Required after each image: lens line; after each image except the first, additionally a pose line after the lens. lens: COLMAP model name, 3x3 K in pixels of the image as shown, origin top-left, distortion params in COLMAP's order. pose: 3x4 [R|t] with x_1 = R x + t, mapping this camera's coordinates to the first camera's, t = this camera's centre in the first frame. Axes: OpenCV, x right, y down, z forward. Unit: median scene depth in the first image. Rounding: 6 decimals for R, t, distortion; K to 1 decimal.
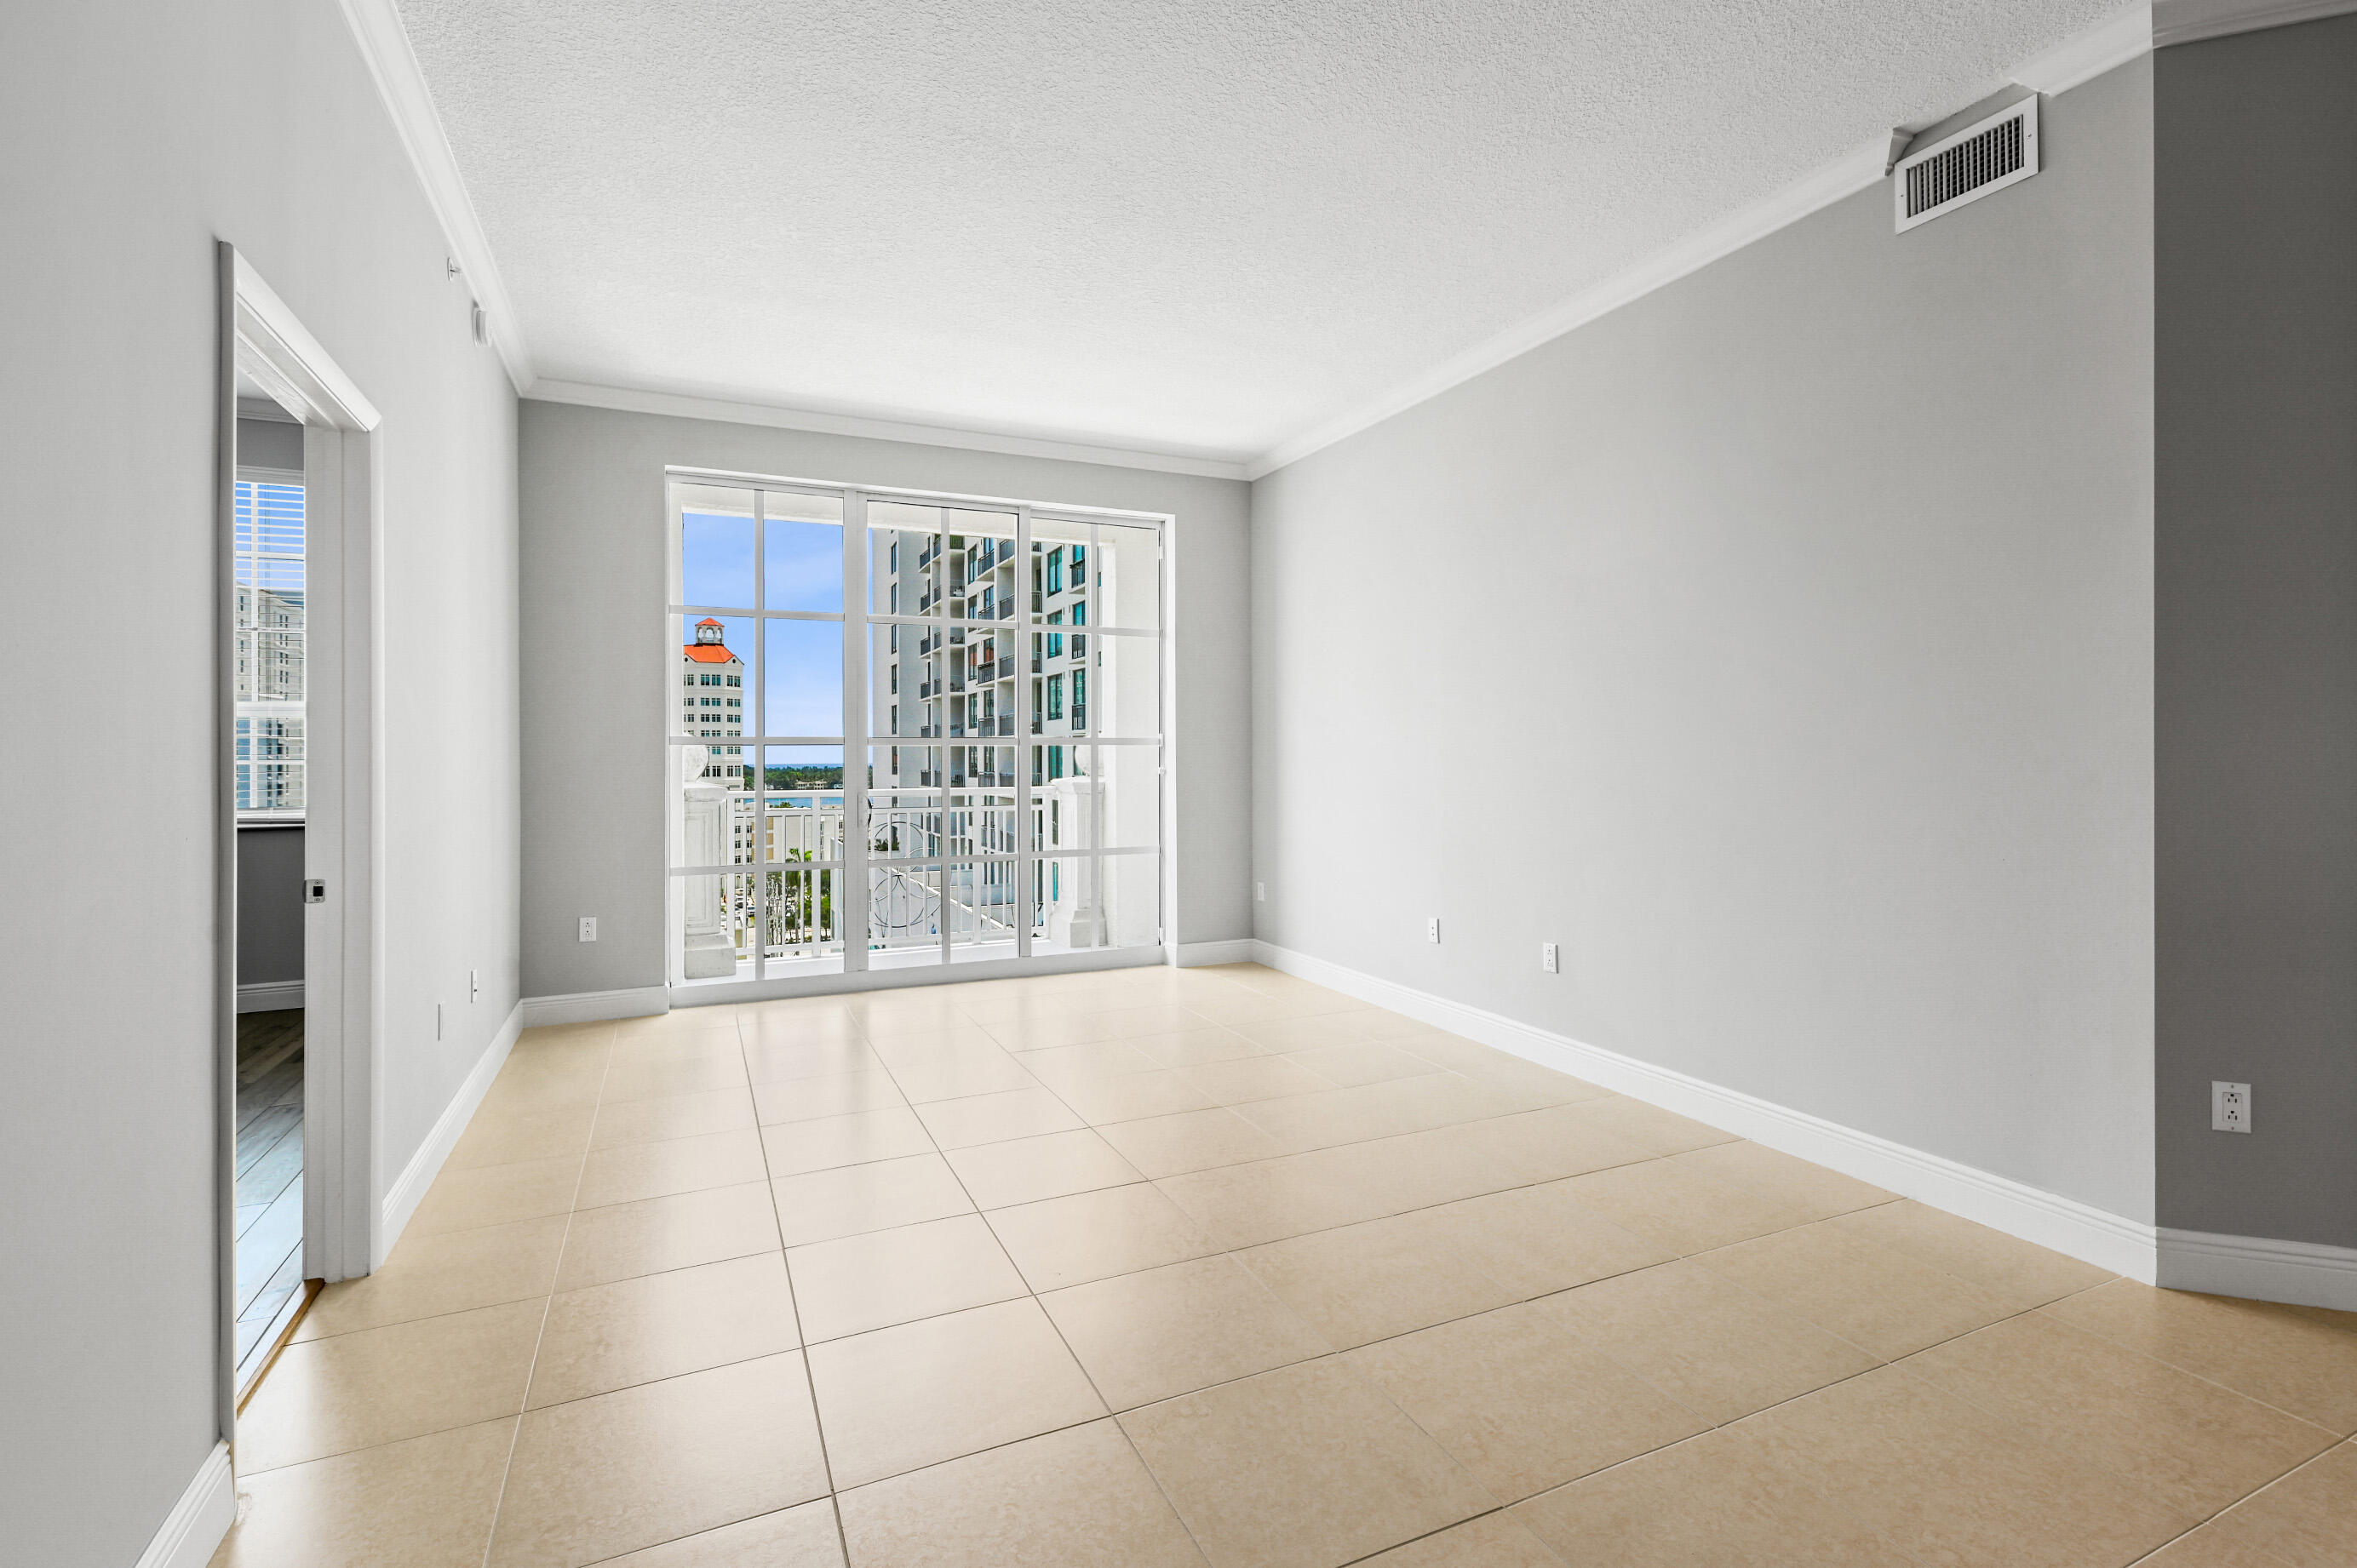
lens RADIAL K [[1079.3, 0, 1177.8], [0, 1079.3, 760.9], [0, 0, 1]] dist [0.002786, 0.000190]
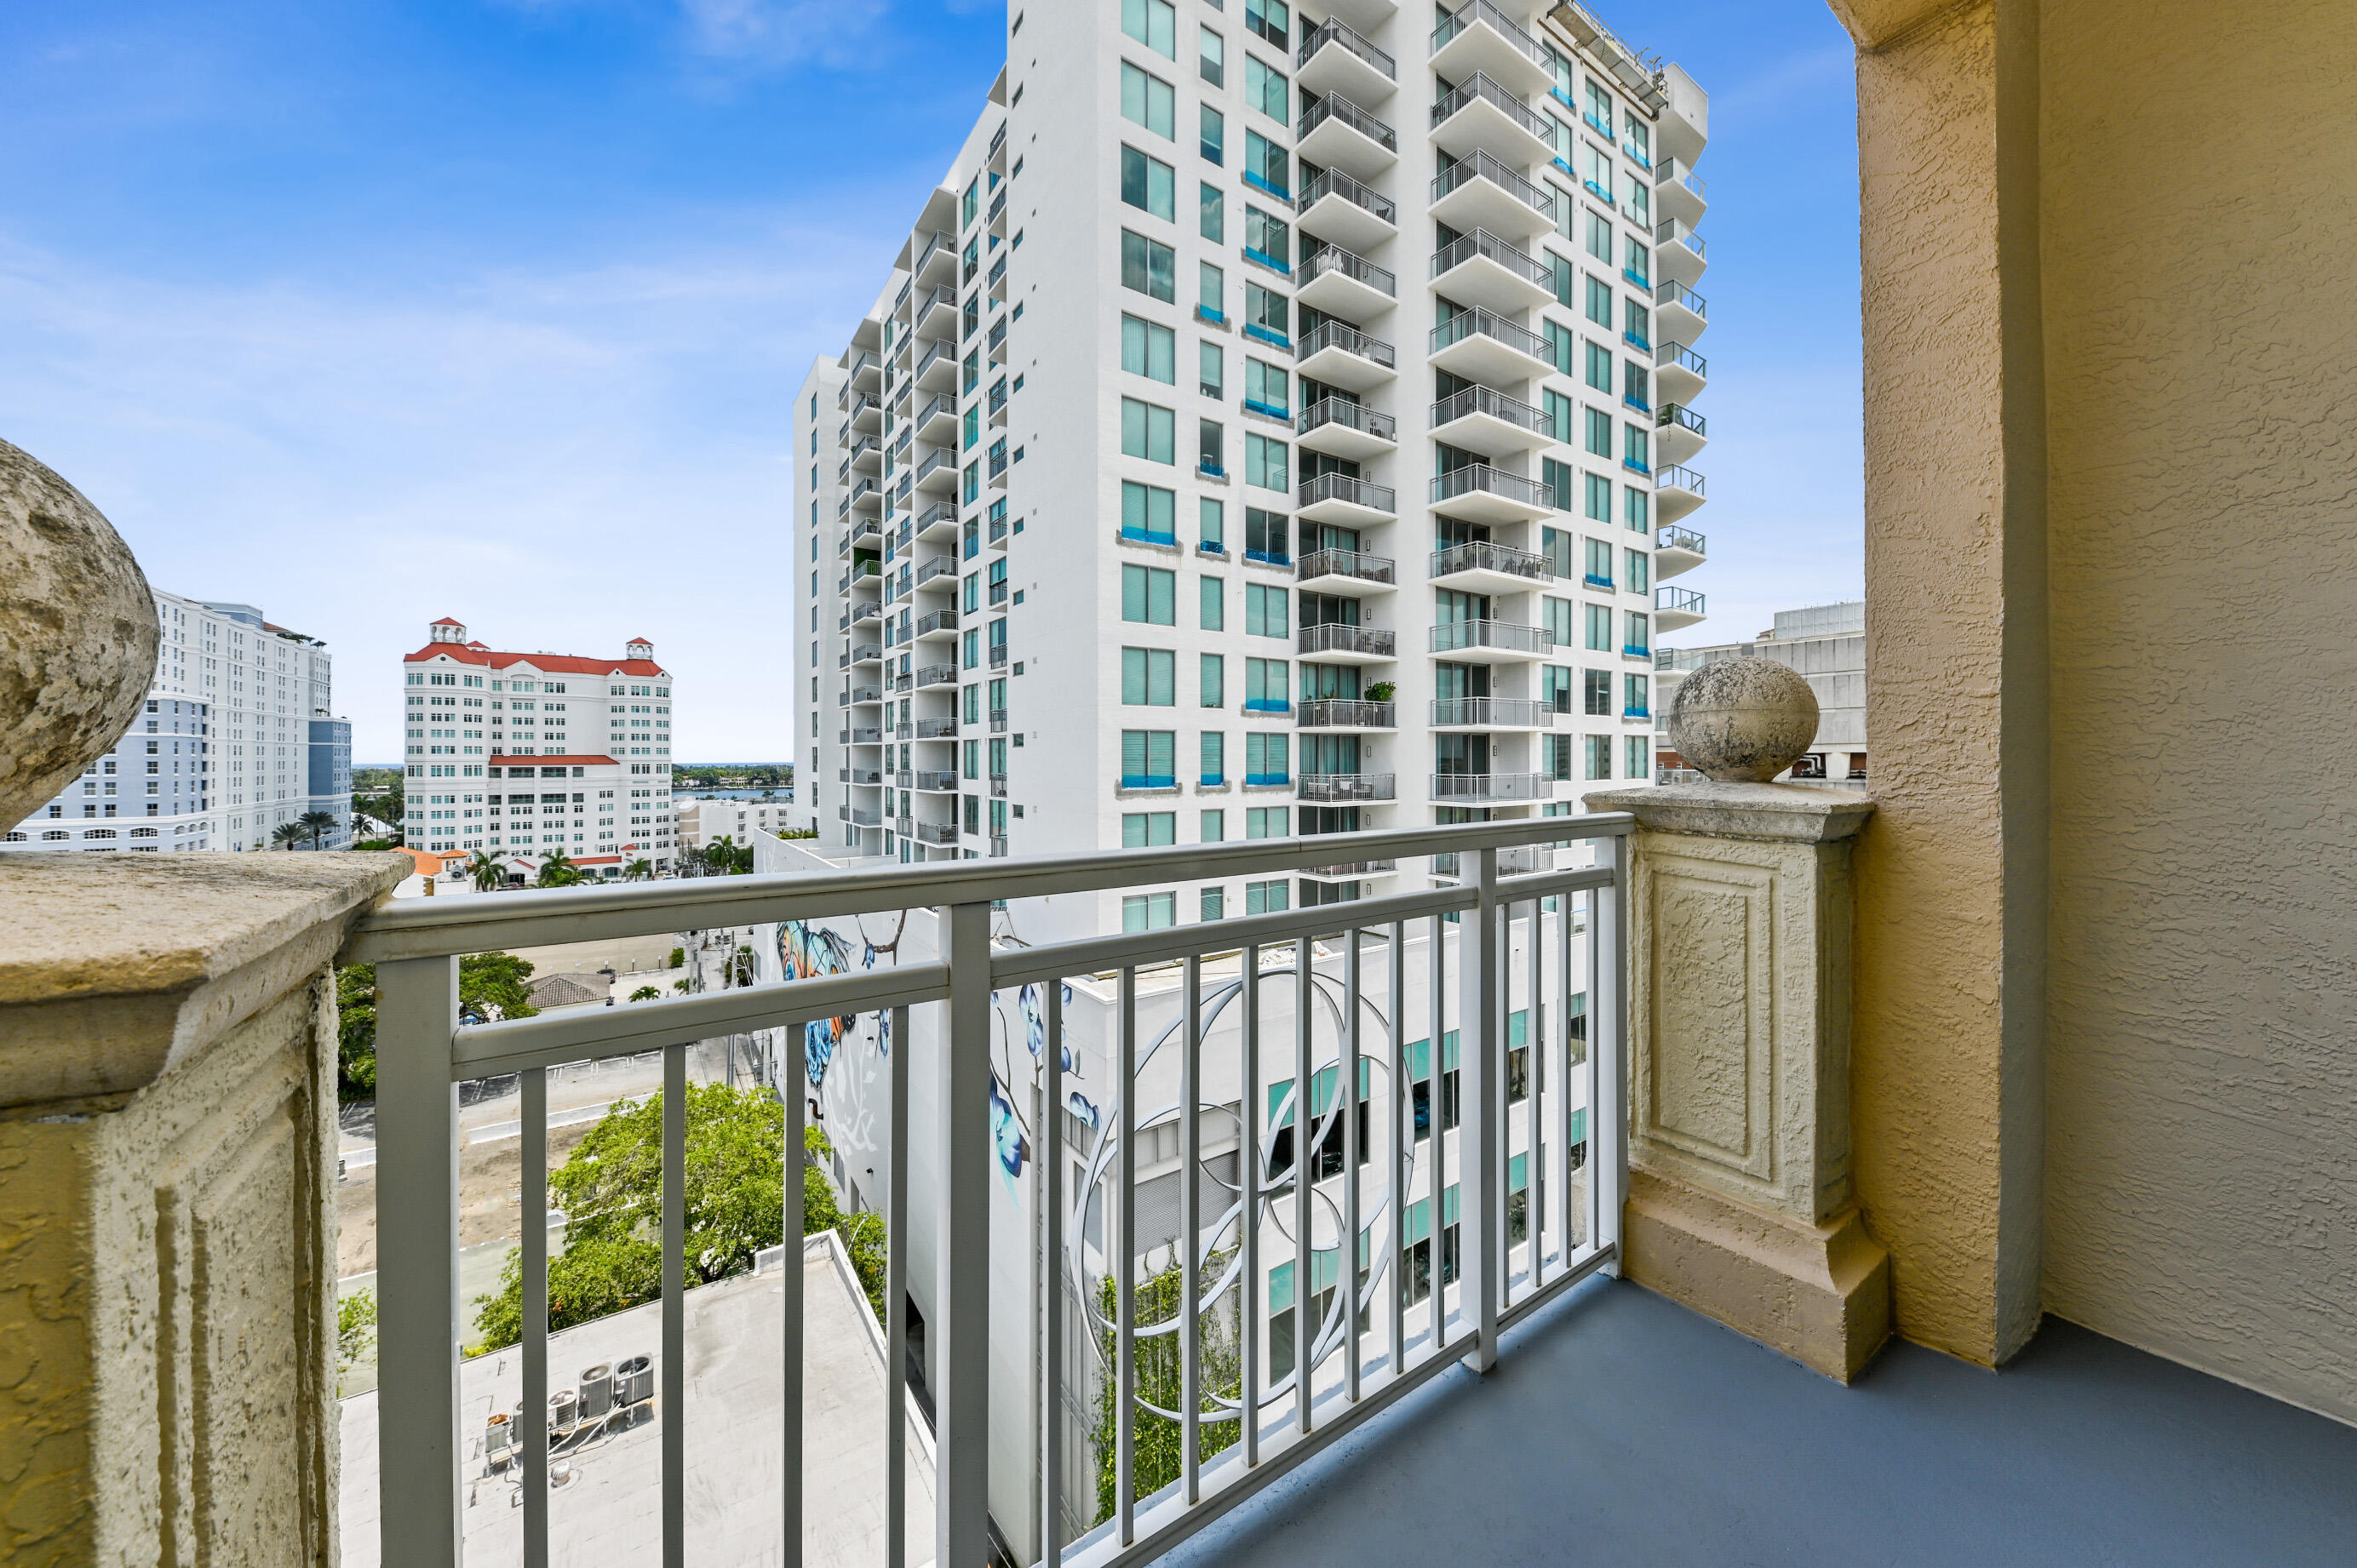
lens RADIAL K [[815.5, 0, 1183.5], [0, 815.5, 762.1], [0, 0, 1]] dist [-0.001742, -0.000234]
pose [[0.984092, 0.003232, 0.177632, -0.283275], [-0.003214, 0.999995, -0.000390, 0.009767], [-0.177633, -0.000187, 0.984097, 0.709700]]
